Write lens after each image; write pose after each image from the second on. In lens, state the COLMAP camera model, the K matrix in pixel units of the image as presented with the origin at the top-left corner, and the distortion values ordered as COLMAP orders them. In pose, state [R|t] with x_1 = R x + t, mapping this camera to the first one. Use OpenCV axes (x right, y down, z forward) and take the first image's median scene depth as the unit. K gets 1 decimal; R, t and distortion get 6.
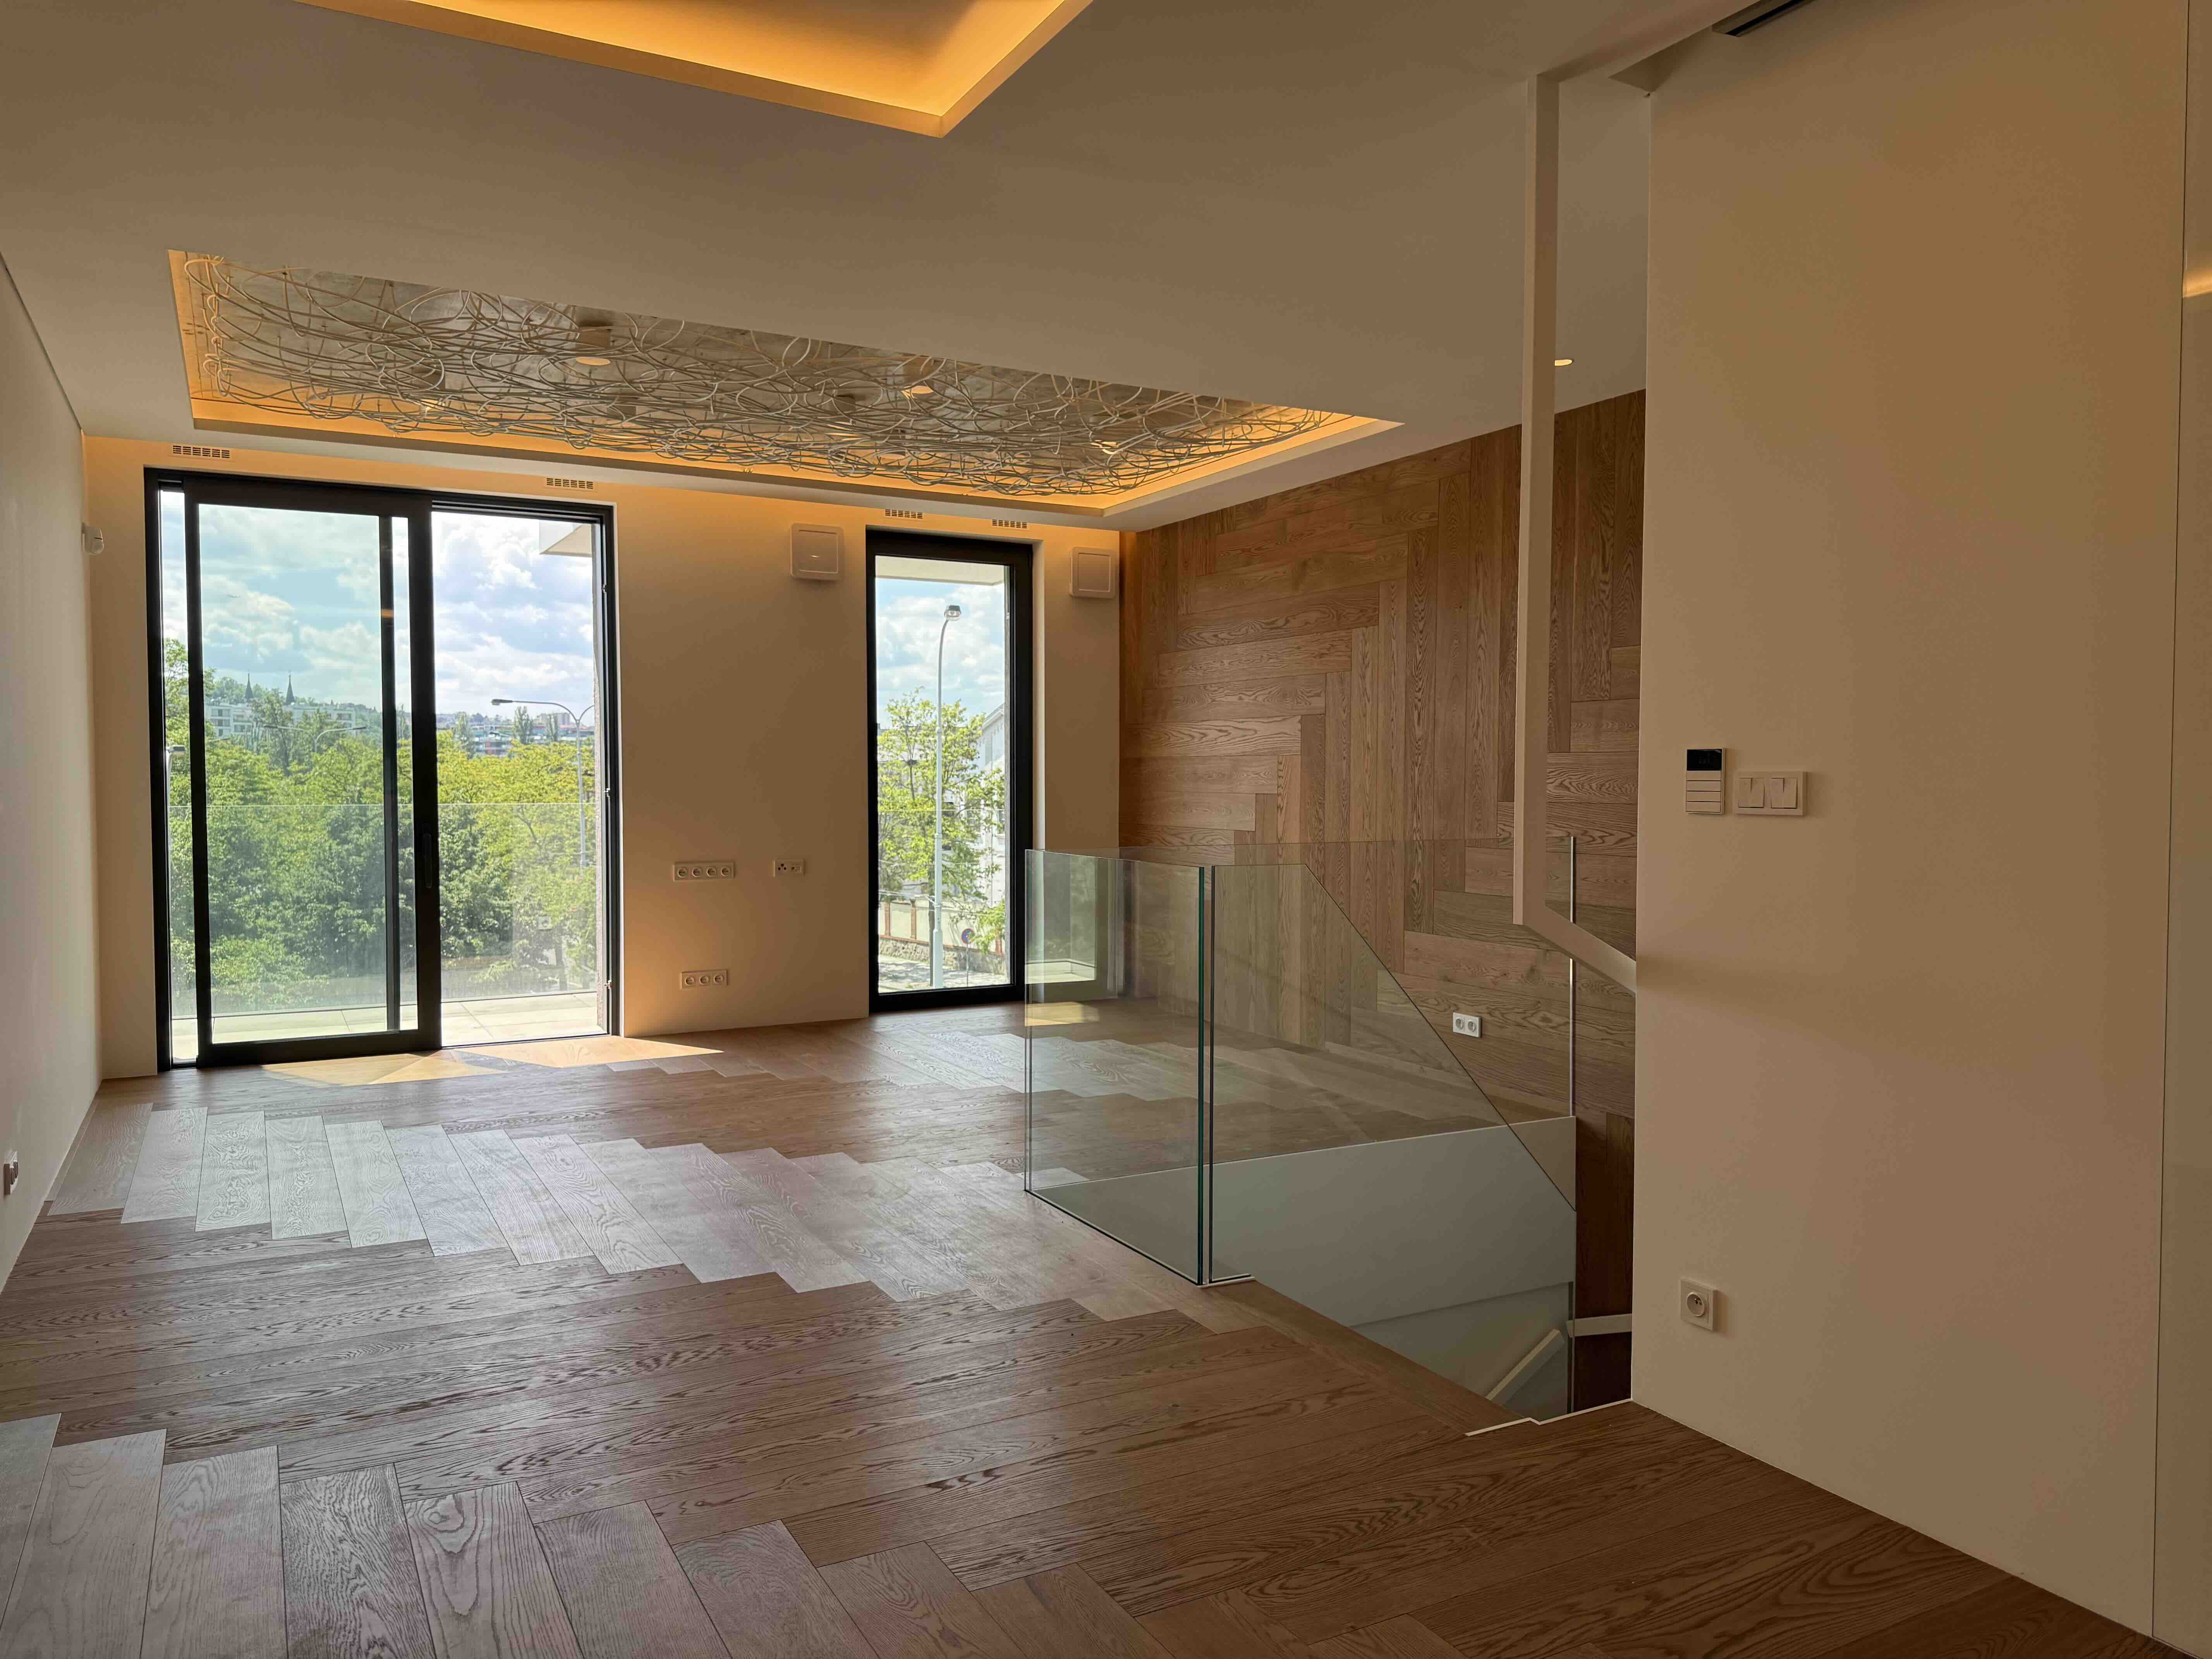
lens RADIAL K [[1545.8, 0, 1088.5], [0, 1545.8, 818.4], [0, 0, 1]] dist [-0.005179, -0.012957]
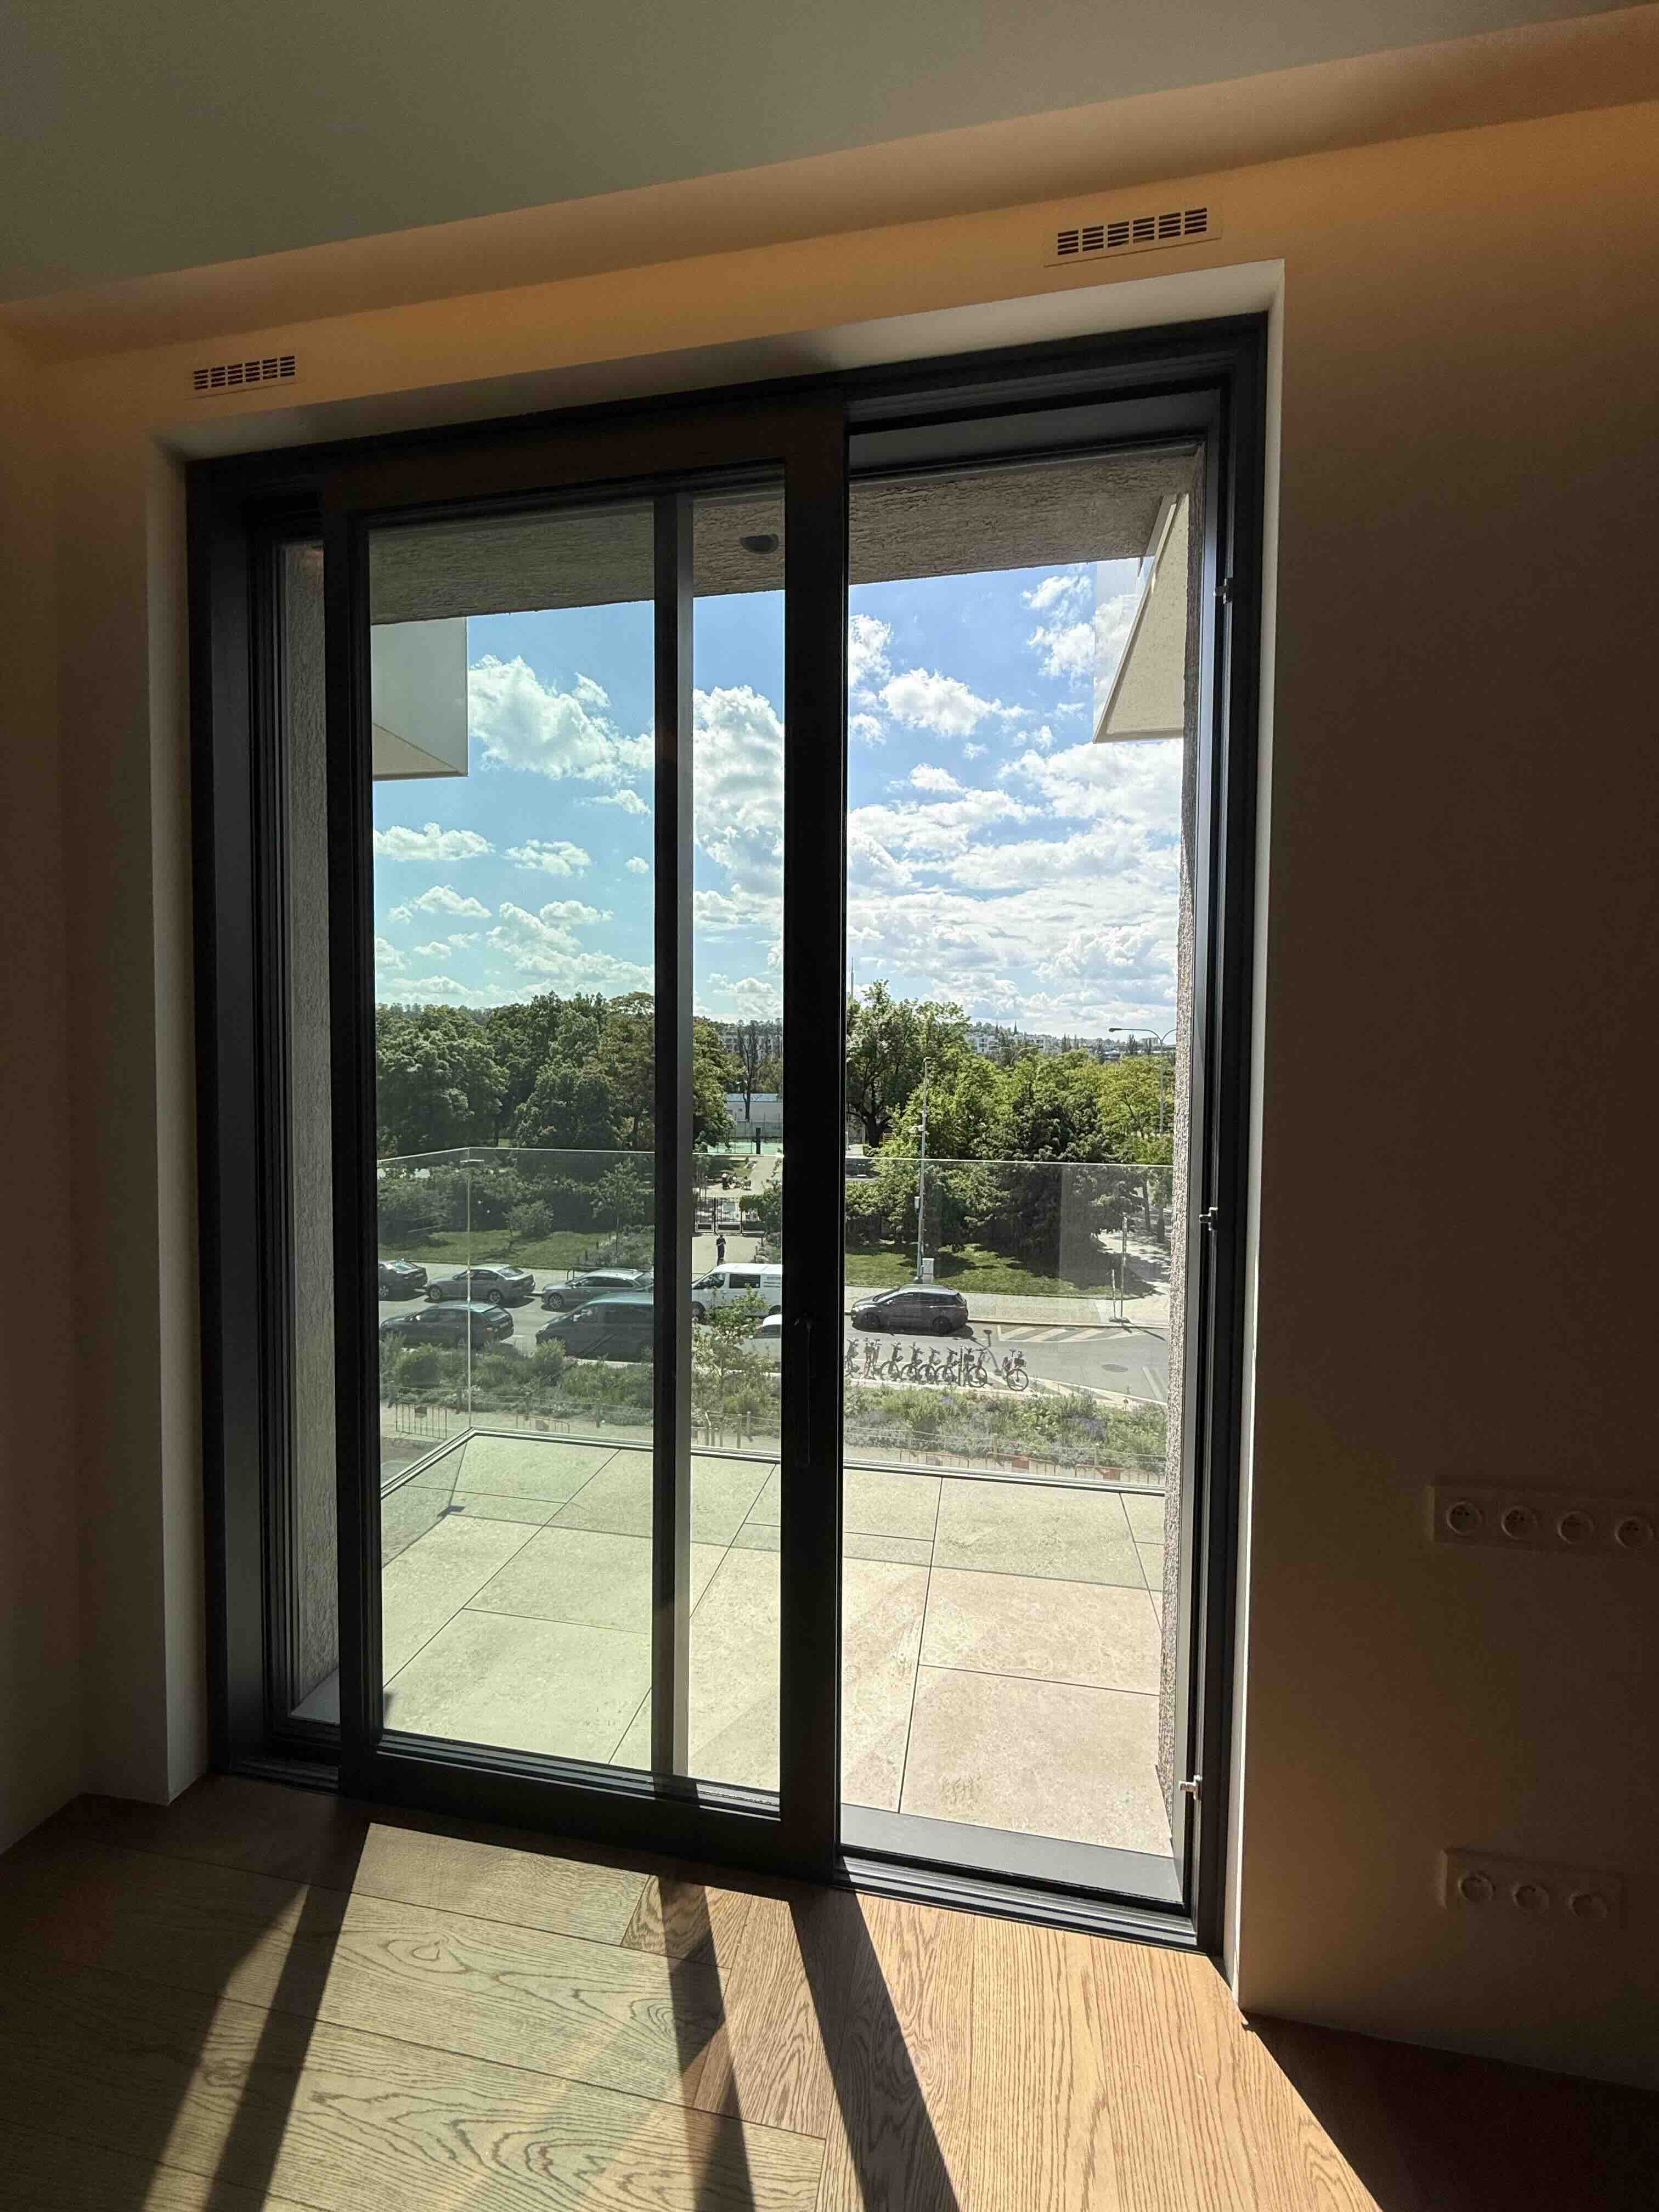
lens RADIAL K [[879.6, 0, 827.3], [0, 879.6, 1100.6], [0, 0, 1]] dist [-0.002573, 0.000136]
pose [[0.775945, 0.026931, -0.630225, -0.272790], [-0.024882, 0.999617, 0.012081, -0.044385], [0.630309, 0.006307, 0.776318, 0.852515]]
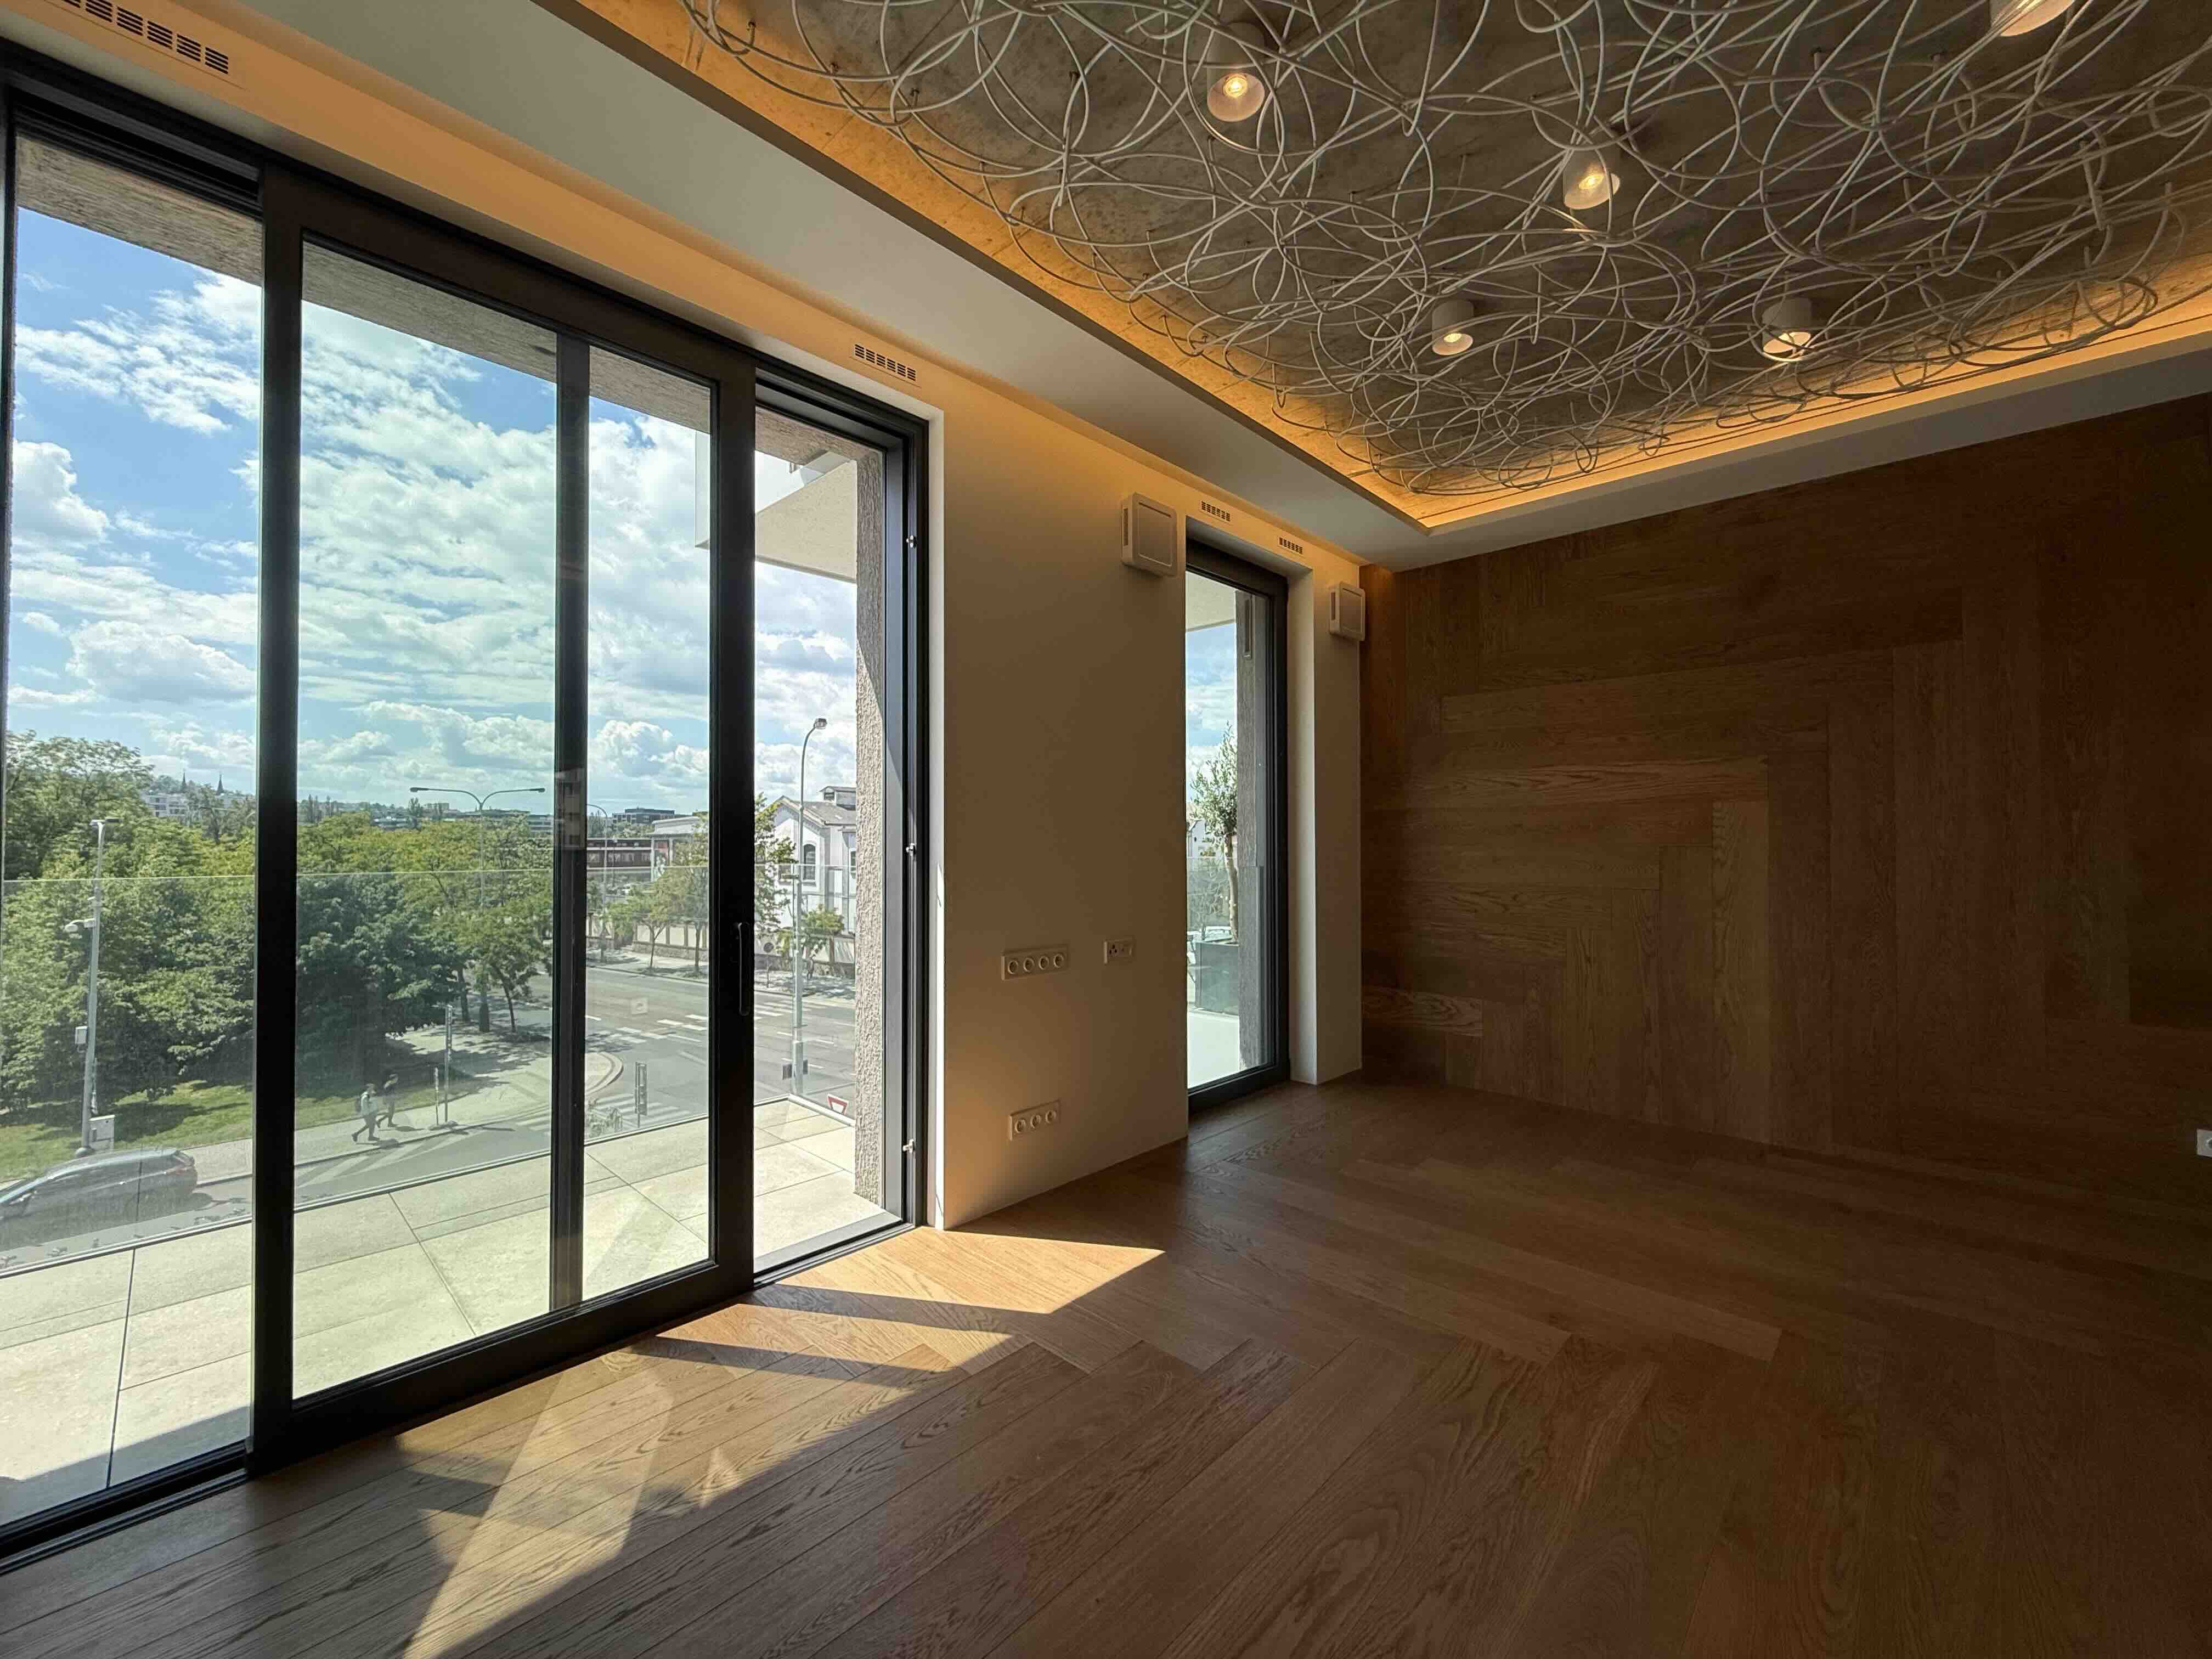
lens RADIAL K [[879.6, 0, 1096.6], [0, 879.6, 824.0], [0, 0, 1]] dist [-0.002573, 0.000136]
pose [[0.953084, 0.002691, 0.302695, -0.369498], [0.012067, 0.998828, -0.046875, -0.010104], [-0.302467, 0.048329, 0.951934, 0.662002]]
